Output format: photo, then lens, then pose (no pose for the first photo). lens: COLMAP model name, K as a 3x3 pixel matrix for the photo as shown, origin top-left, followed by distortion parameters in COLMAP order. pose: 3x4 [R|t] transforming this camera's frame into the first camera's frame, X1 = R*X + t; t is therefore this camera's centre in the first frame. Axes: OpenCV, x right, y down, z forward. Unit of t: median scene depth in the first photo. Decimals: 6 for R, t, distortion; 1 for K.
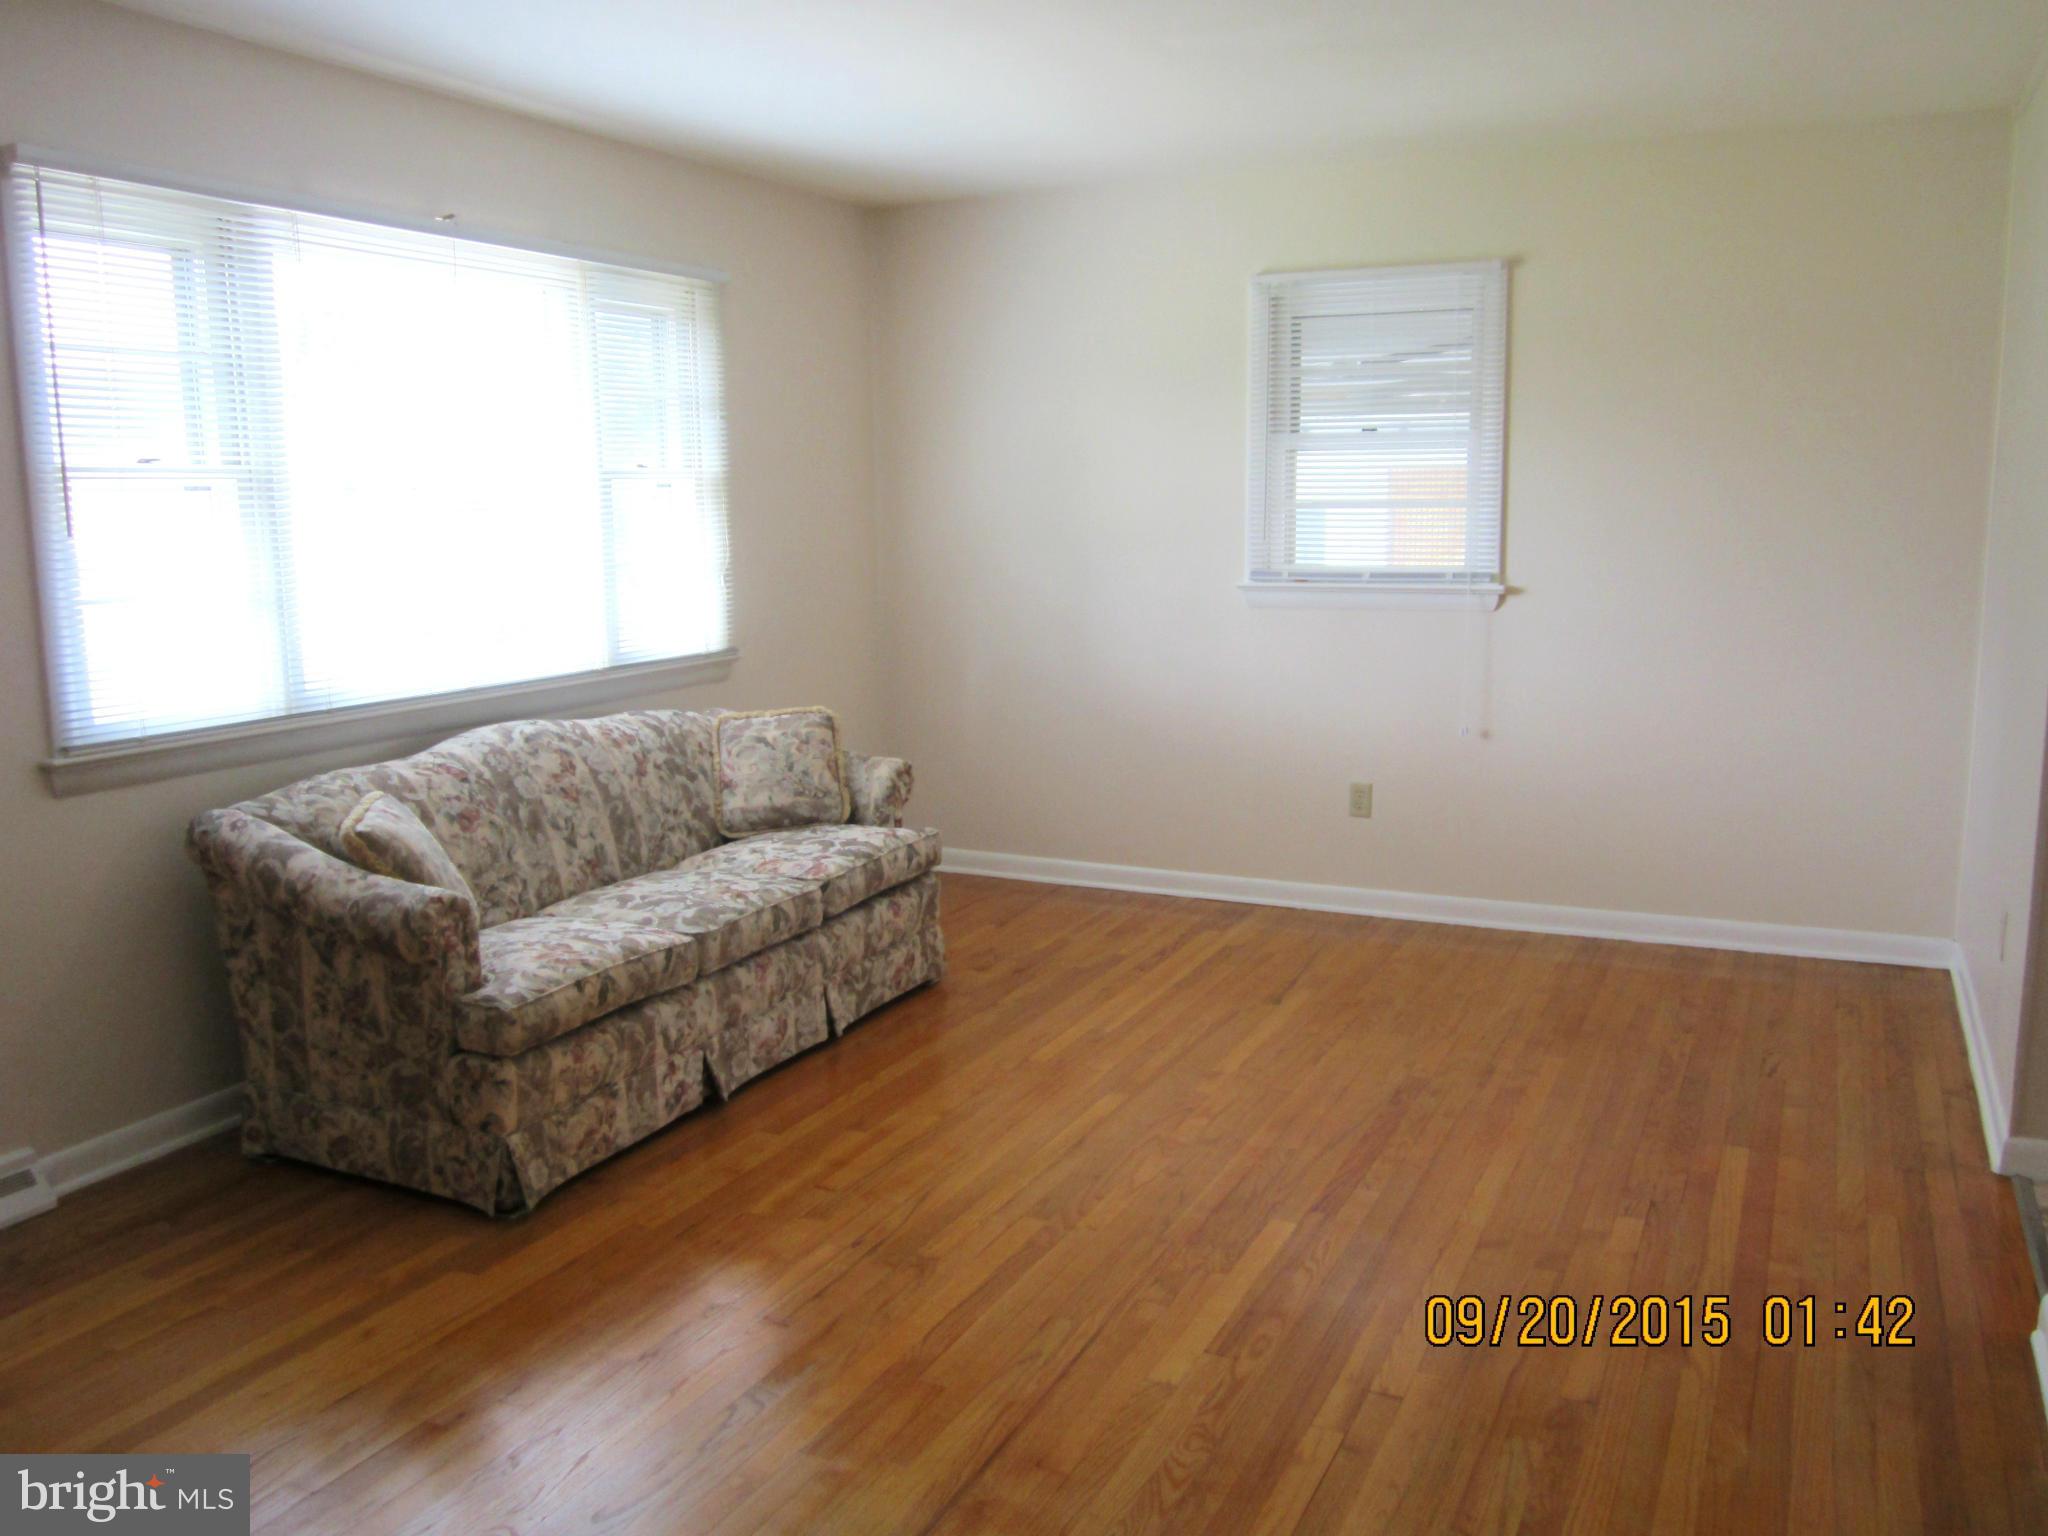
lens RADIAL K [[1732.0, 0, 1024.0], [0, 1732.0, 768.0], [0, 0, 1]] dist [0.014819, 0.001200]
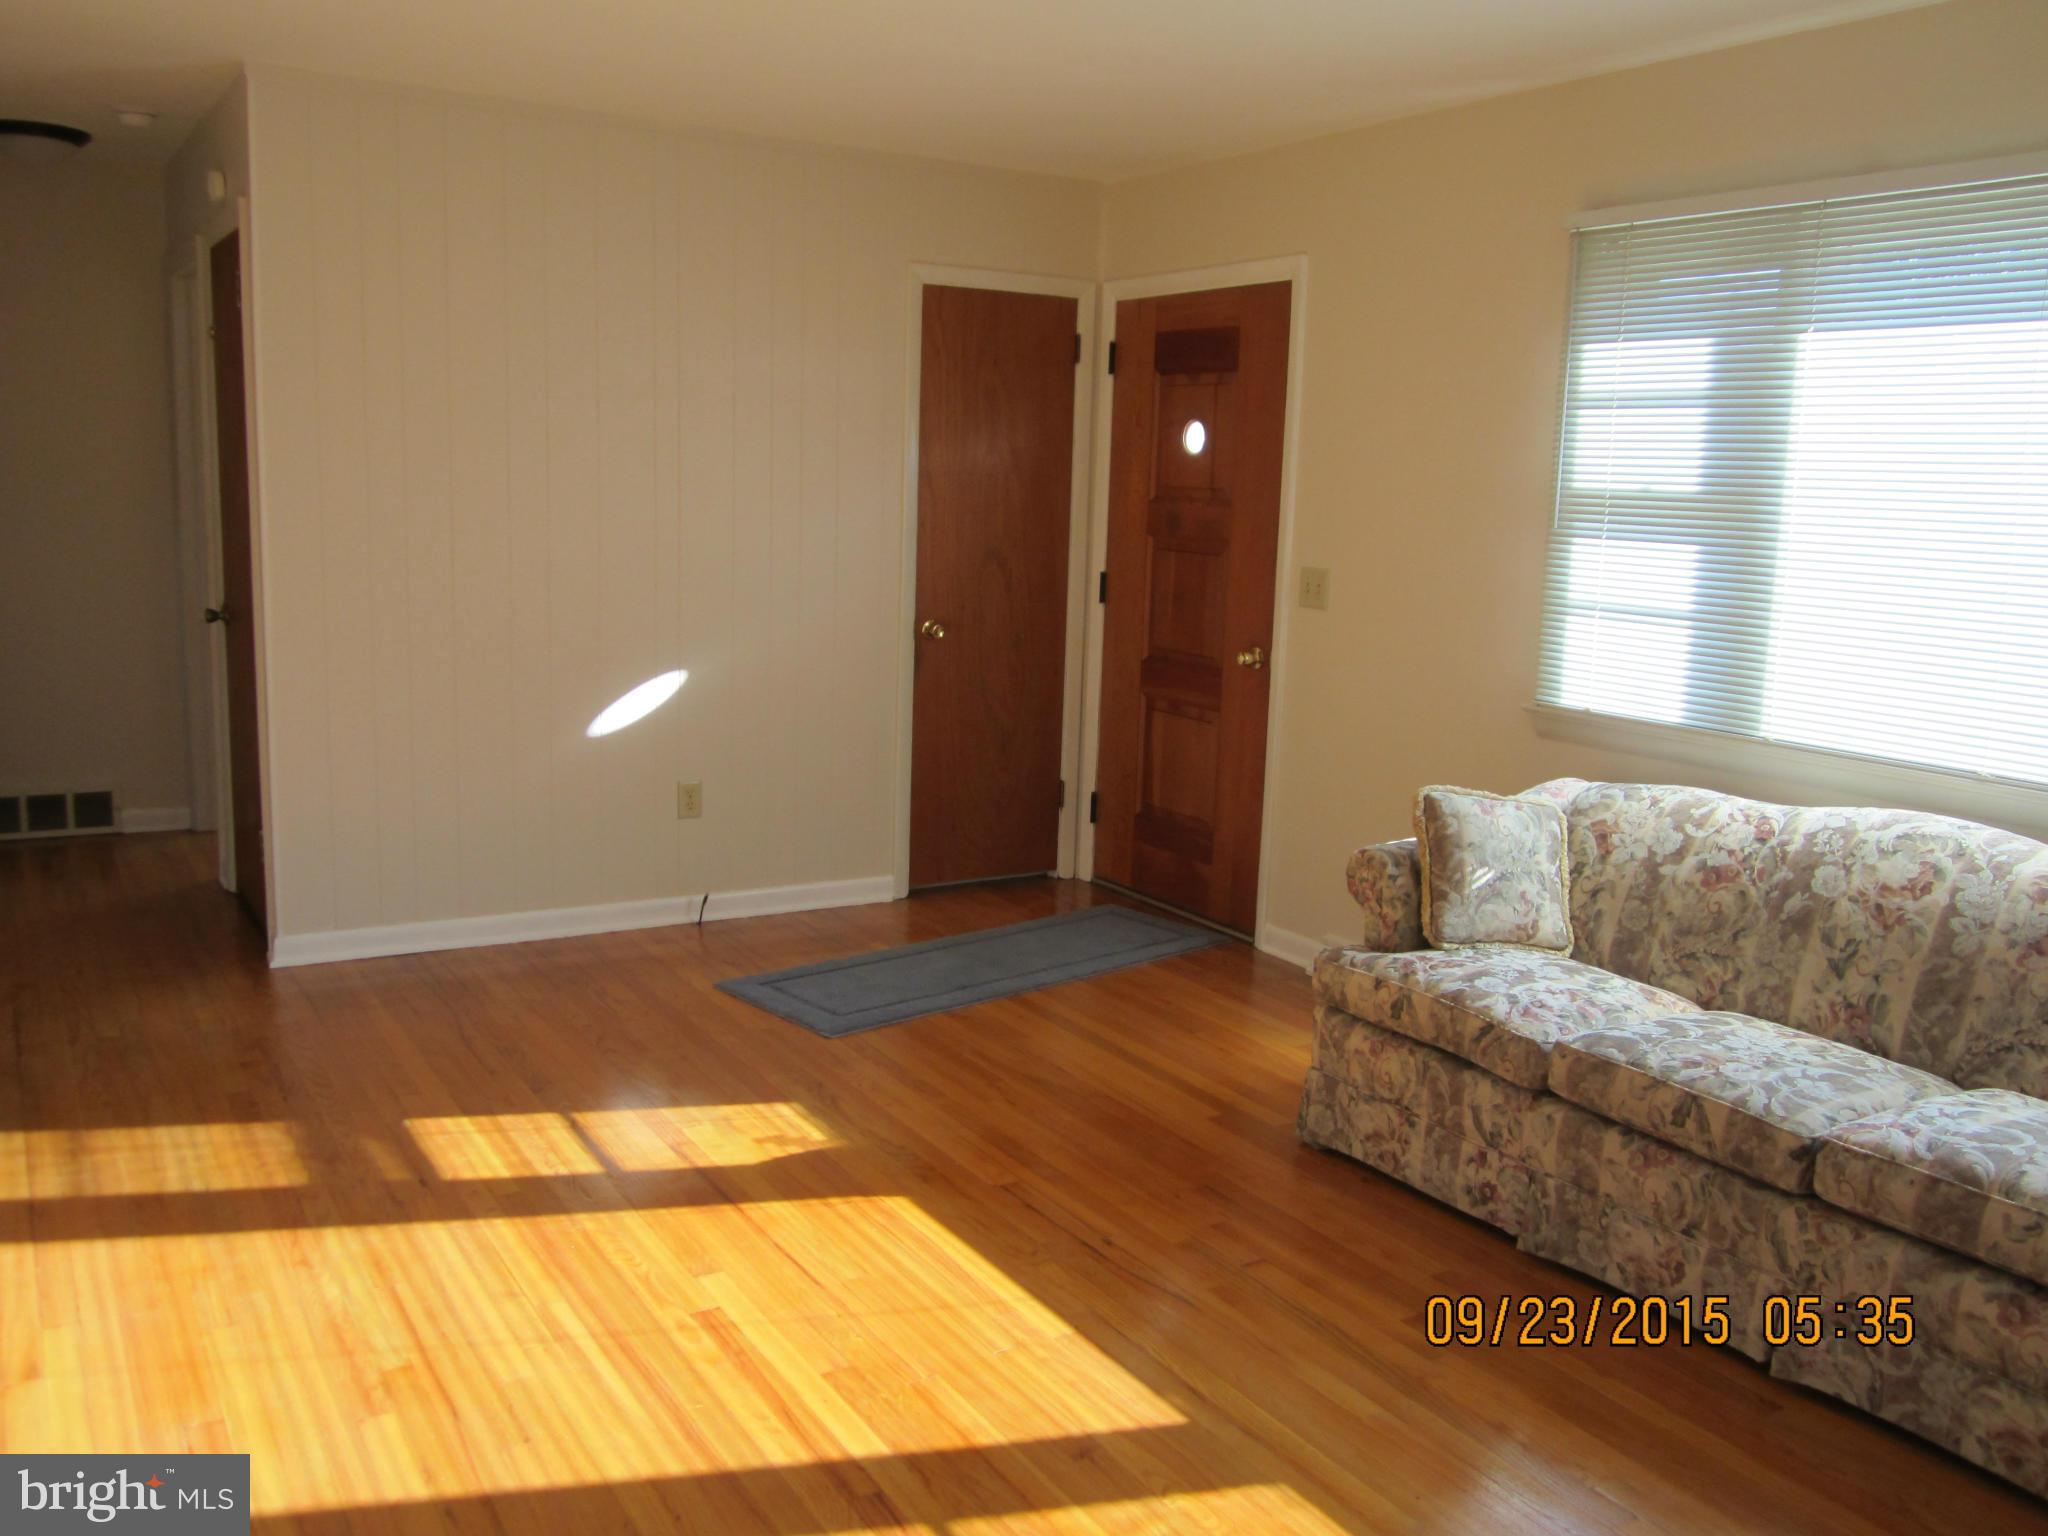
lens RADIAL K [[1759.9, 0, 1024.0], [0, 1759.9, 768.0], [0, 0, 1]] dist [-0.043866, 0.052544]
pose [[-0.551845, 0.128085, -0.824052, 0.575735], [-0.159305, 0.953748, 0.254926, -0.186162], [0.818590, 0.271955, -0.505916, 1.111129]]
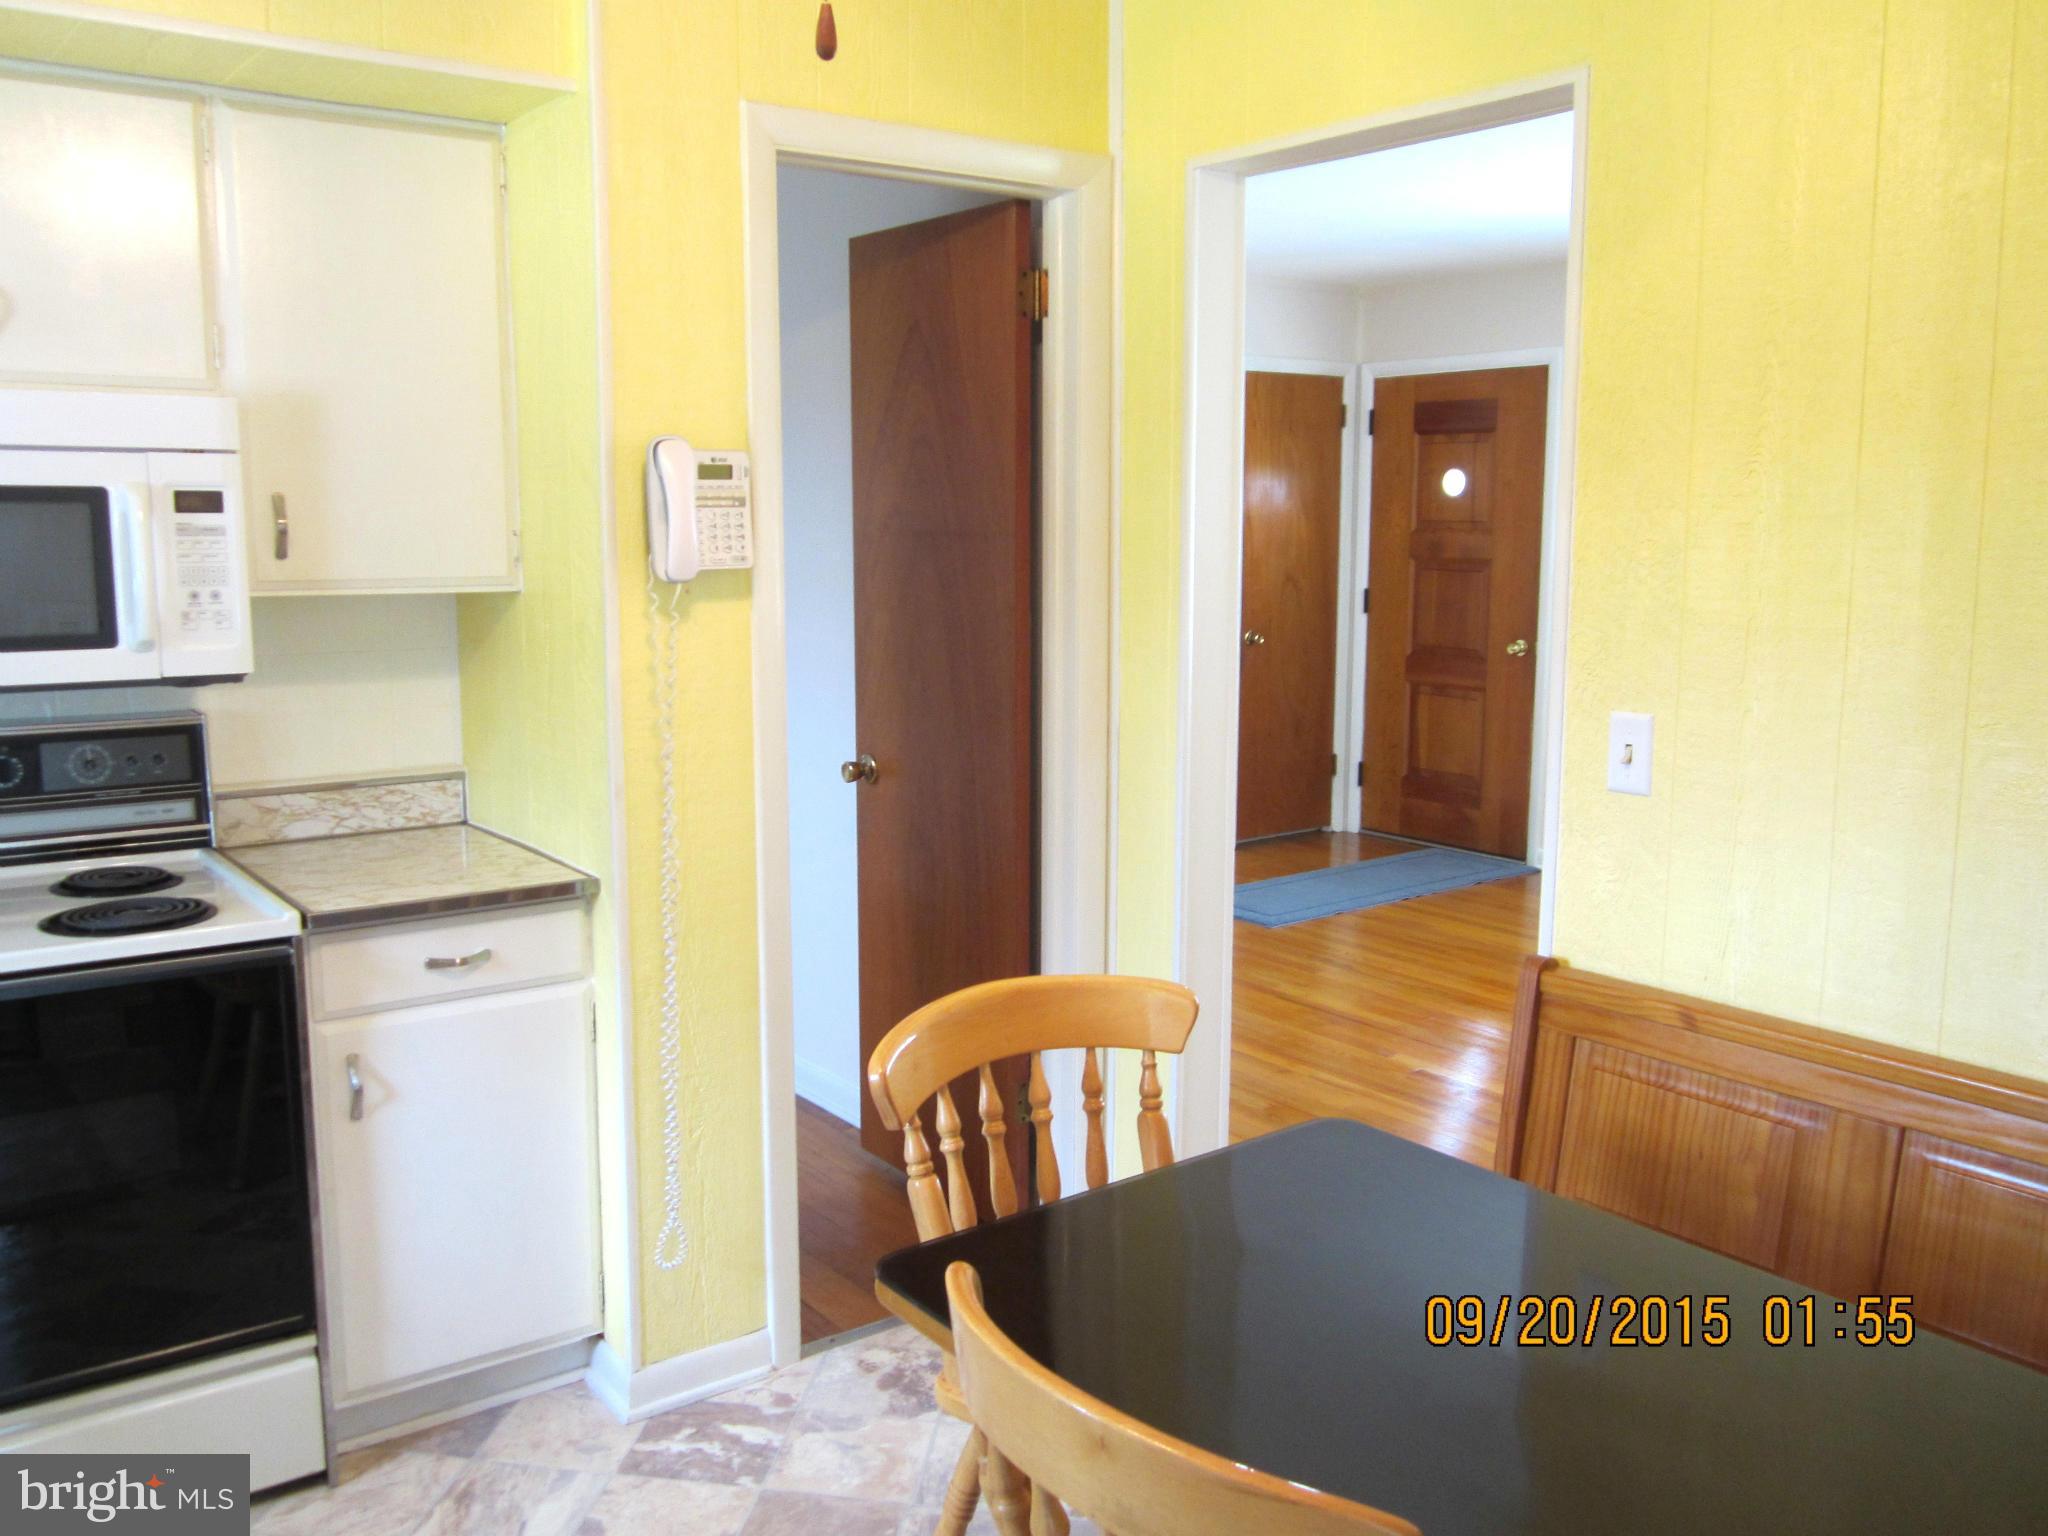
lens RADIAL K [[1732.0, 0, 1024.0], [0, 1732.0, 768.0], [0, 0, 1]] dist [0.014819, 0.001200]
pose [[-0.465398, 0.136248, -0.874552, 1.120262], [-0.138883, 0.964600, 0.224184, -0.159455], [0.874138, 0.225795, -0.430000, 0.903069]]
